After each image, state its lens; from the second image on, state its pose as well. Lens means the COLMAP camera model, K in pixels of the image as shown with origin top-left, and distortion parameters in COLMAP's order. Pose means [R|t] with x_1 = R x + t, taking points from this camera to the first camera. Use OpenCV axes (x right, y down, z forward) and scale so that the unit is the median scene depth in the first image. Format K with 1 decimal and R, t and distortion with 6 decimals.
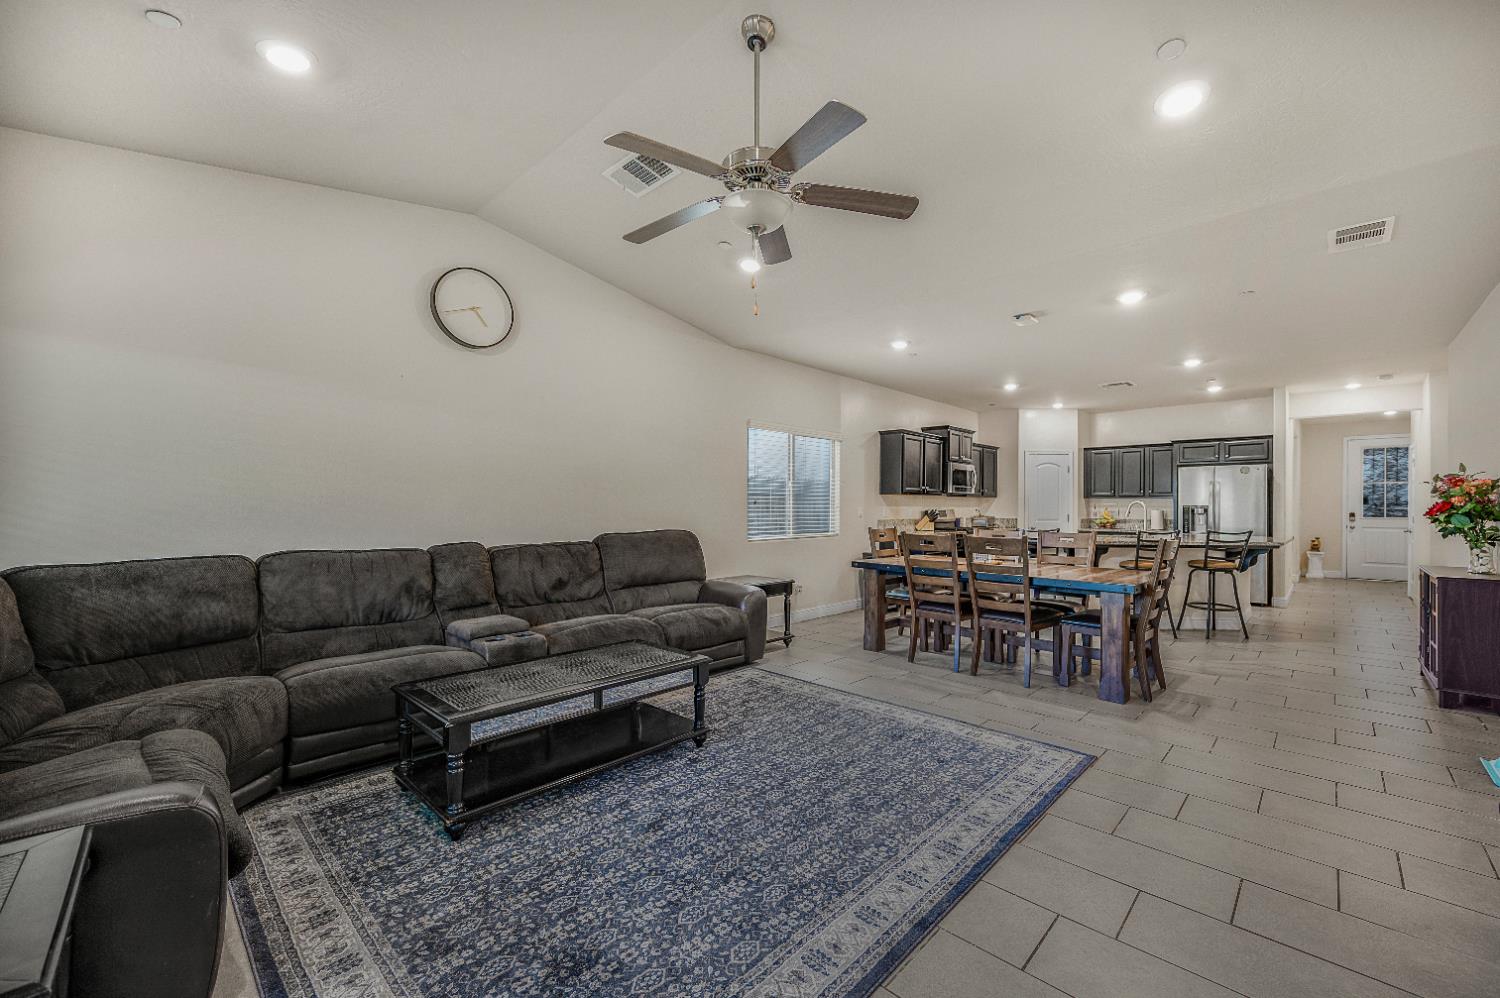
lens RADIAL K [[609.1, 0, 744.7], [0, 609.1, 508.5], [0, 0, 1]] dist [0.002949, 0.000159]
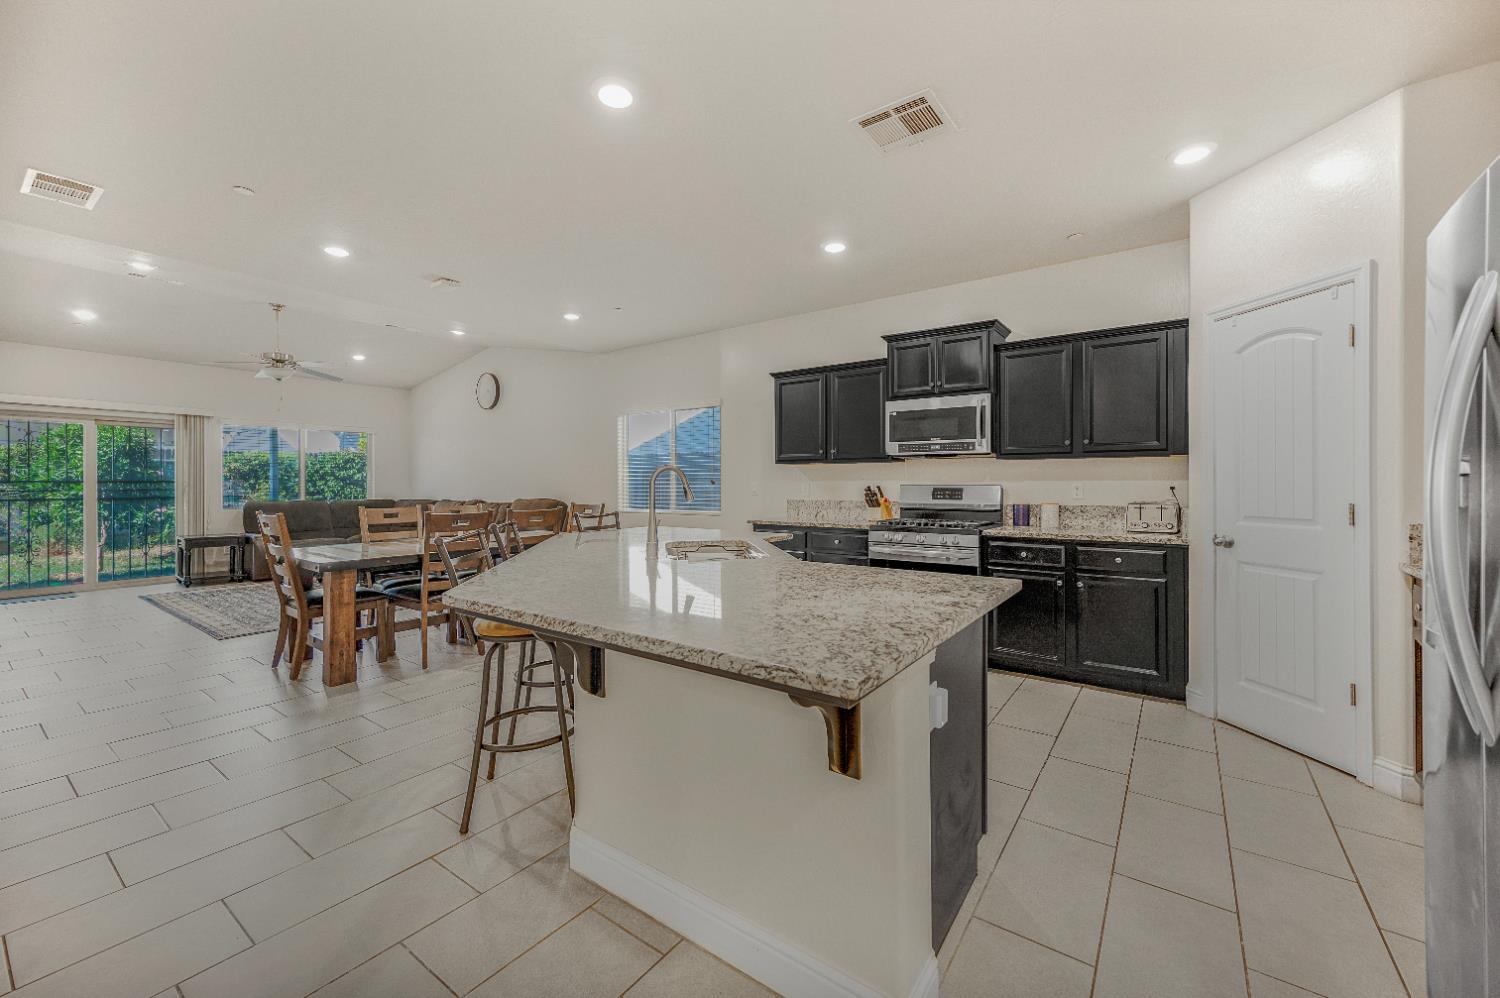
lens RADIAL K [[588.8, 0, 749.2], [0, 588.8, 486.2], [0, 0, 1]] dist [0.003818, 0.000540]
pose [[0.144212, -0.000090, -0.989547, 0.873952], [-0.001927, 0.999998, -0.000372, 0.002711], [0.989545, 0.001960, 0.144211, 0.814827]]
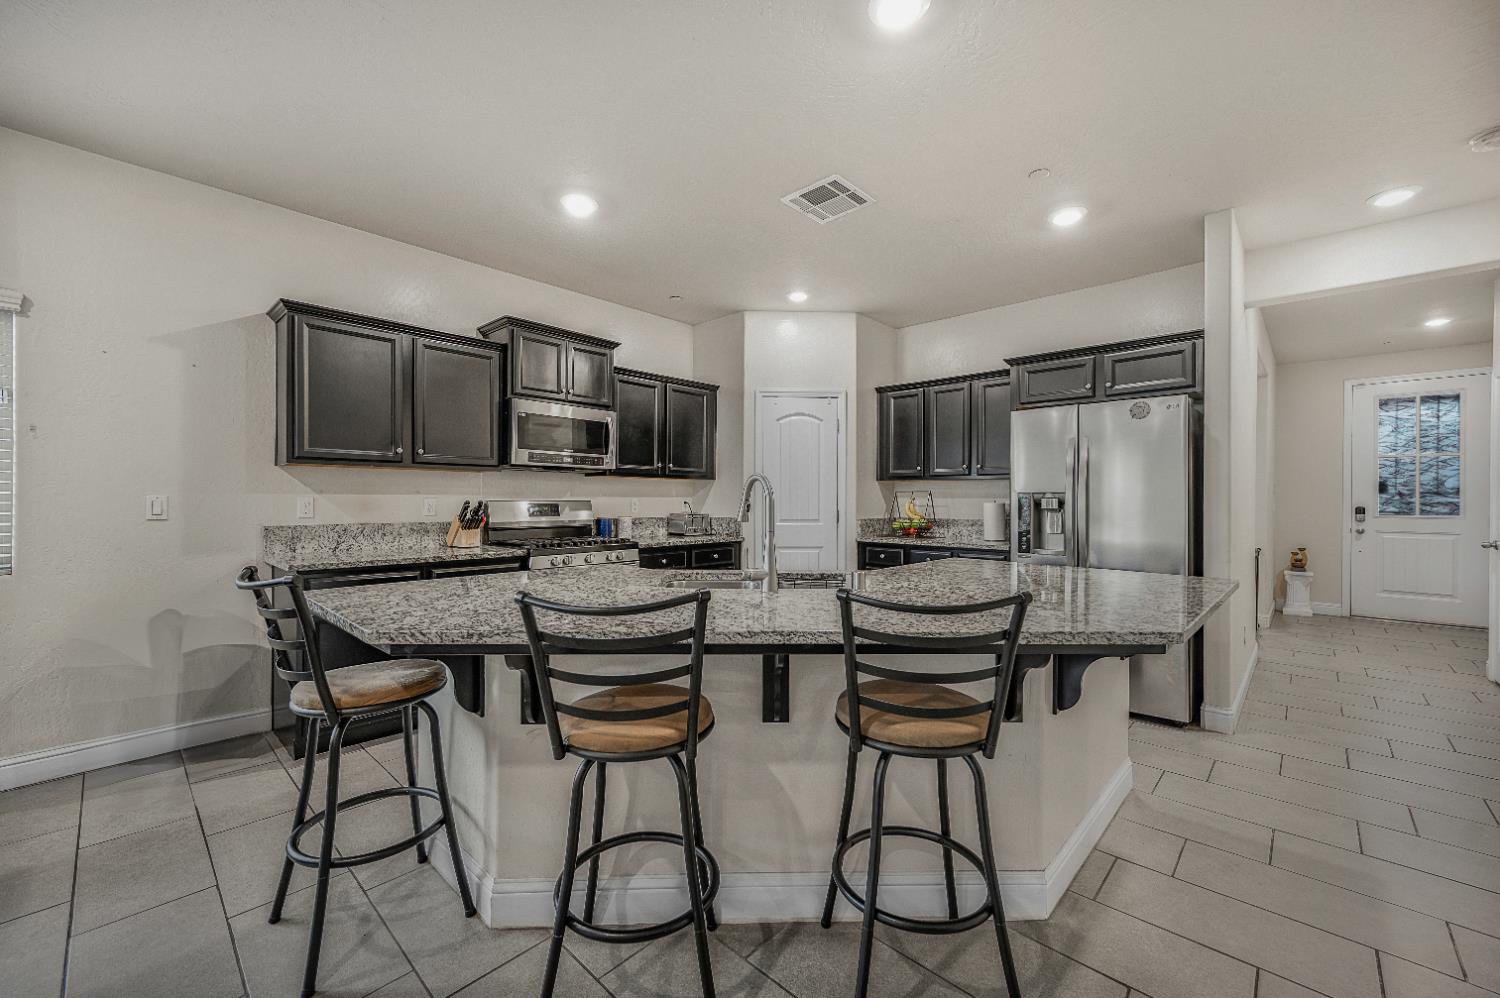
lens RADIAL K [[598.3, 0, 750.0], [0, 598.3, 499.0], [0, 0, 1]] dist [0.008854, 0.000559]
pose [[0.999868, 0.000085, 0.016238, 0.516993], [-0.000011, 0.999990, -0.004551, 0.002147], [-0.016238, 0.004550, 0.999858, 0.557470]]
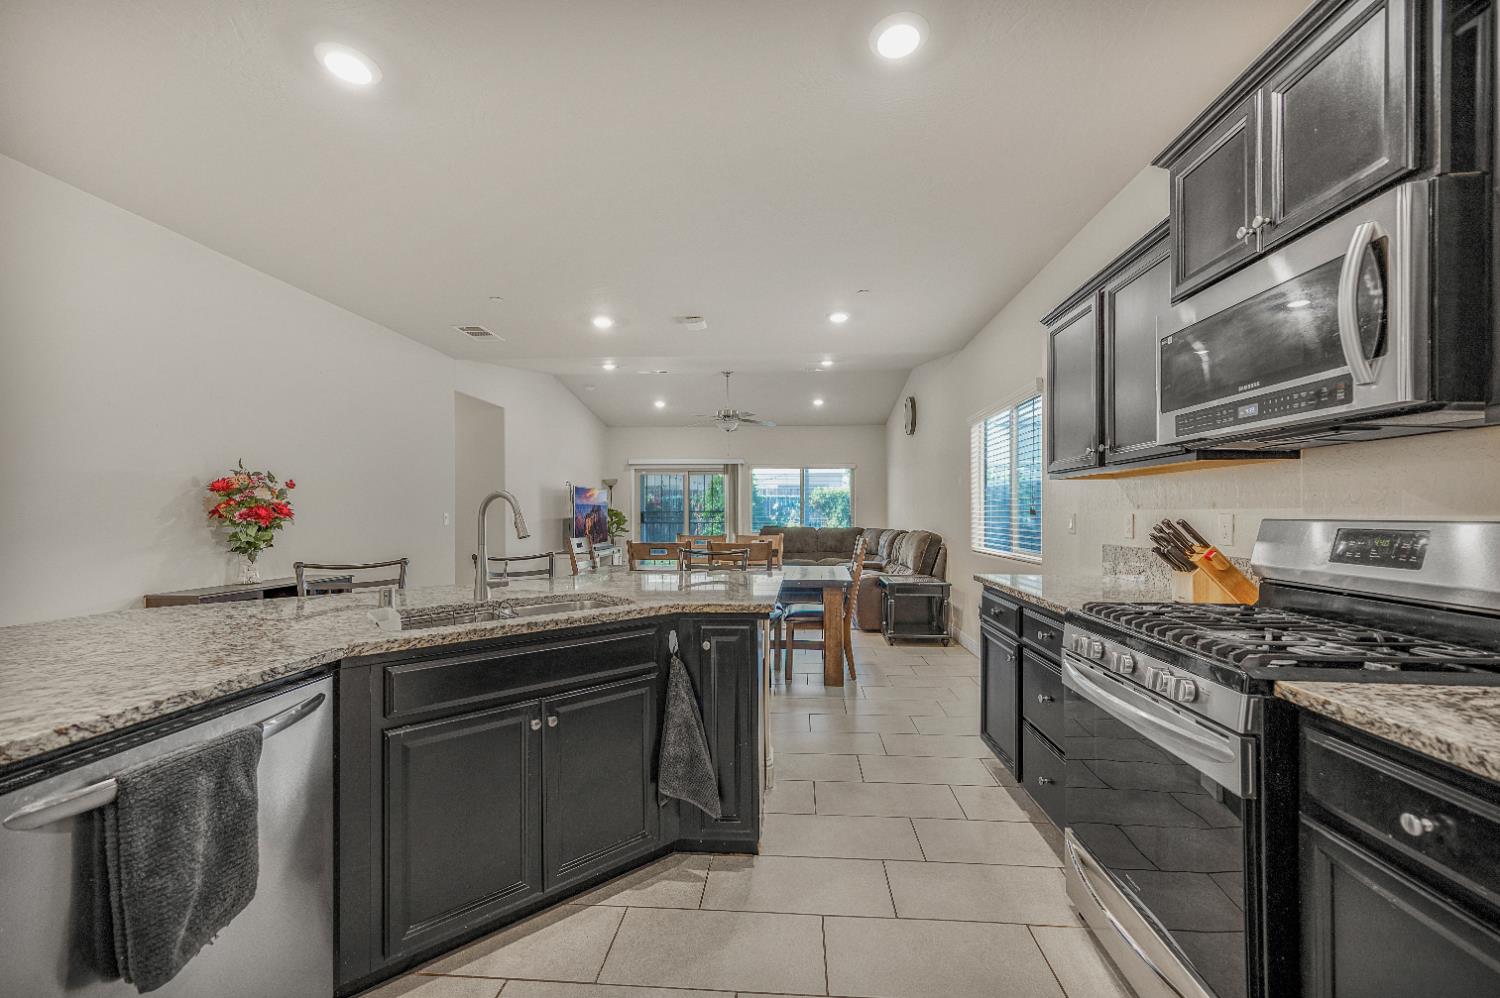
lens RADIAL K [[588.1, 0, 769.1], [0, 588.1, 516.6], [0, 0, 1]] dist [0.001434, 0.000192]
pose [[-0.753028, -0.000308, -0.657989, 0.606771], [-0.005061, 0.999973, 0.005324, -0.000295], [0.657969, 0.007339, -0.753009, 1.097239]]
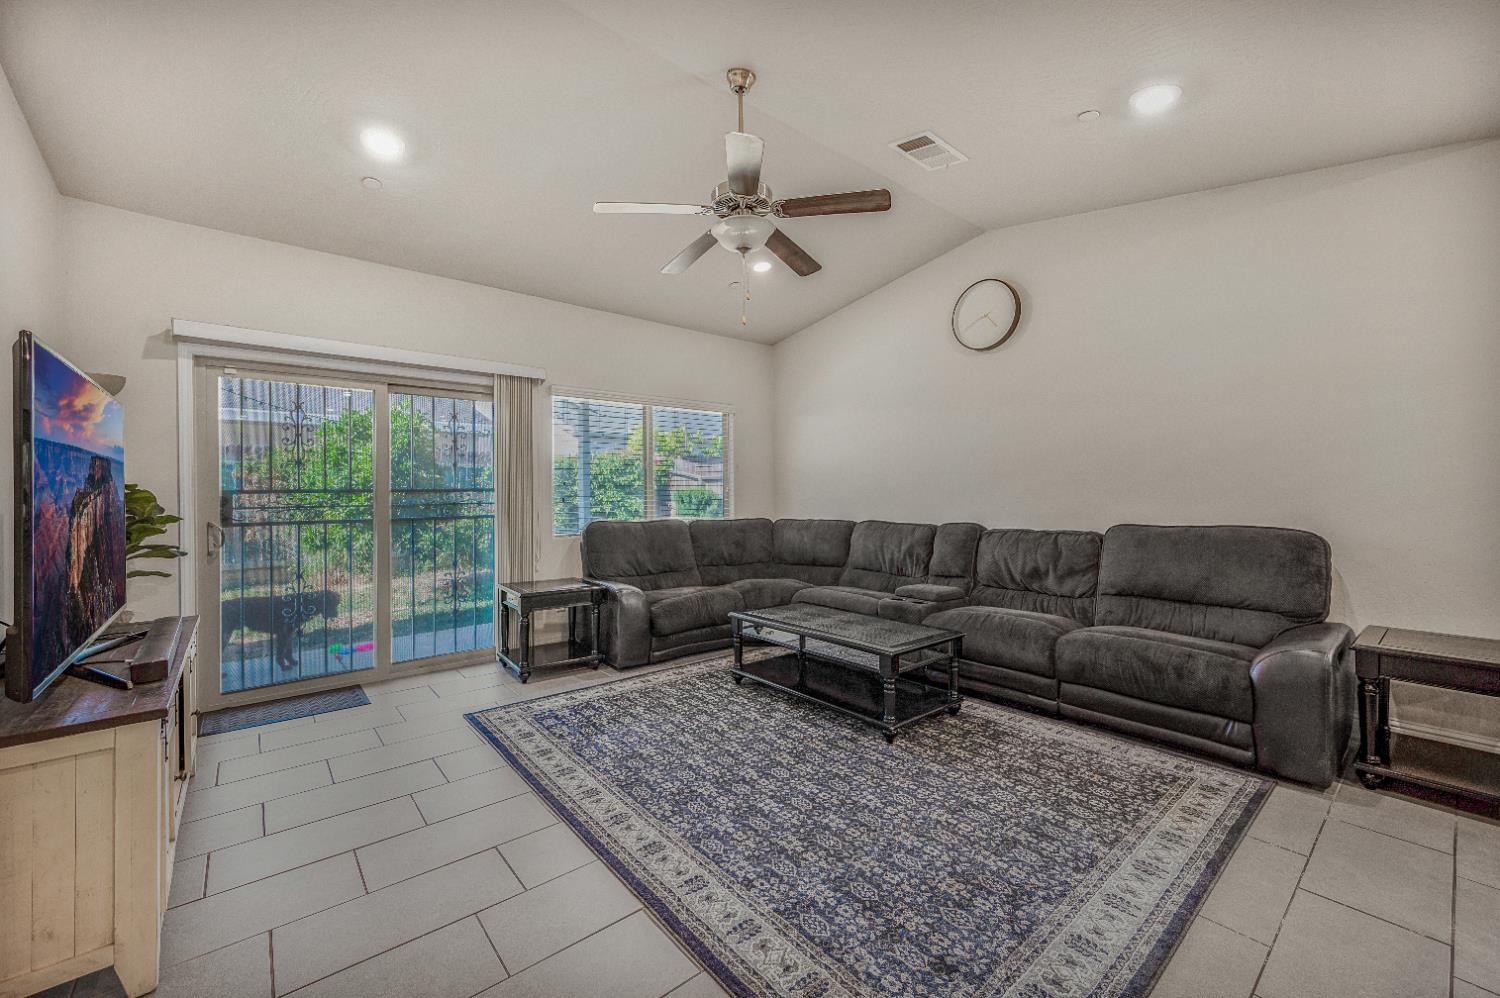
lens RADIAL K [[593.4, 0, 749.1], [0, 593.4, 494.0], [0, 0, 1]] dist [0.002443, 0.000382]
pose [[-0.106767, -0.000296, -0.994284, 0.346208], [0.001722, 0.999998, -0.000483, 0.000850], [0.994283, -0.001764, -0.106767, 0.349442]]
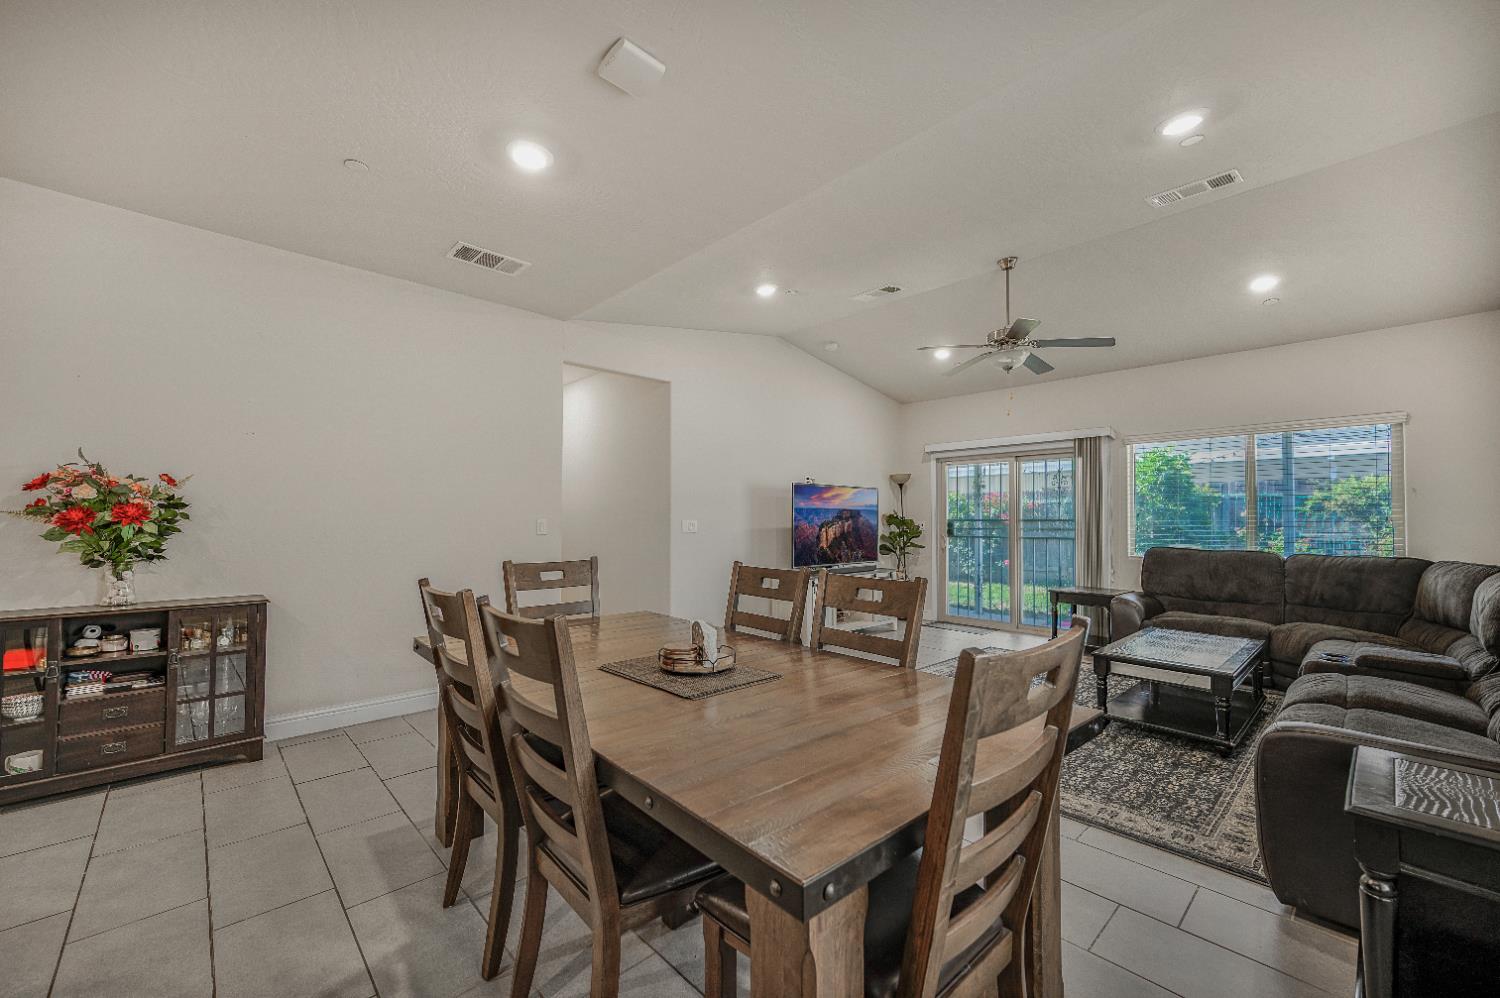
lens RADIAL K [[596.2, 0, 750.0], [0, 596.2, 499.0], [0, 0, 1]] dist [0.001389, 0.000352]
pose [[-0.998833, -0.008527, 0.047544, 0.217288], [-0.010203, 0.999331, -0.035118, 0.000881], [-0.047213, -0.035562, -0.998252, 0.853423]]
